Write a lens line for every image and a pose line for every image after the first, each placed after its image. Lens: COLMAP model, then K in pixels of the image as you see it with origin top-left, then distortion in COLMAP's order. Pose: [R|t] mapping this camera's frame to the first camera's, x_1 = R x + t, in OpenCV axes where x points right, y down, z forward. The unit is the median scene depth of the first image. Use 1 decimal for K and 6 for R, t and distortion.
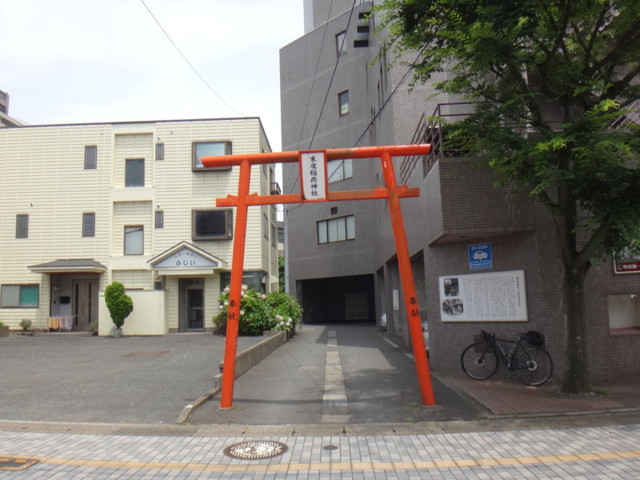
lens RADIAL K [[494.9, 0, 320.0], [0, 494.9, 240.0], [0, 0, 1]] dist [-0.077042, -0.009219]
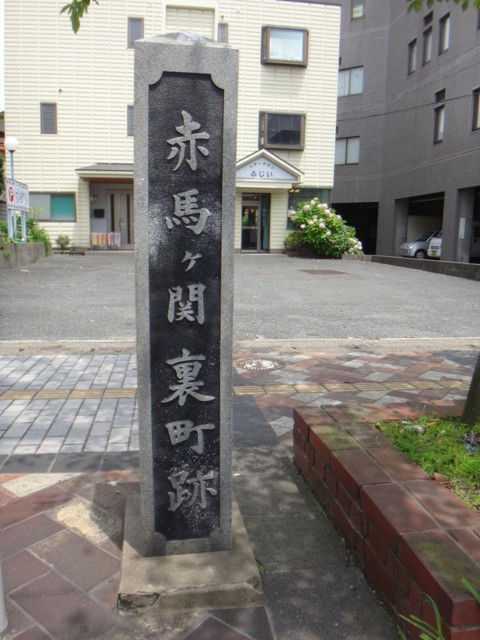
lens RADIAL K [[494.9, 0, 240.0], [0, 494.9, 320.0], [0, 0, 1]] dist [-0.077042, -0.009219]
pose [[0.988310, 0.011196, 0.152045, -0.425695], [-0.054309, 0.957733, 0.282485, 0.048562], [-0.142456, -0.287440, 0.947145, 0.103272]]
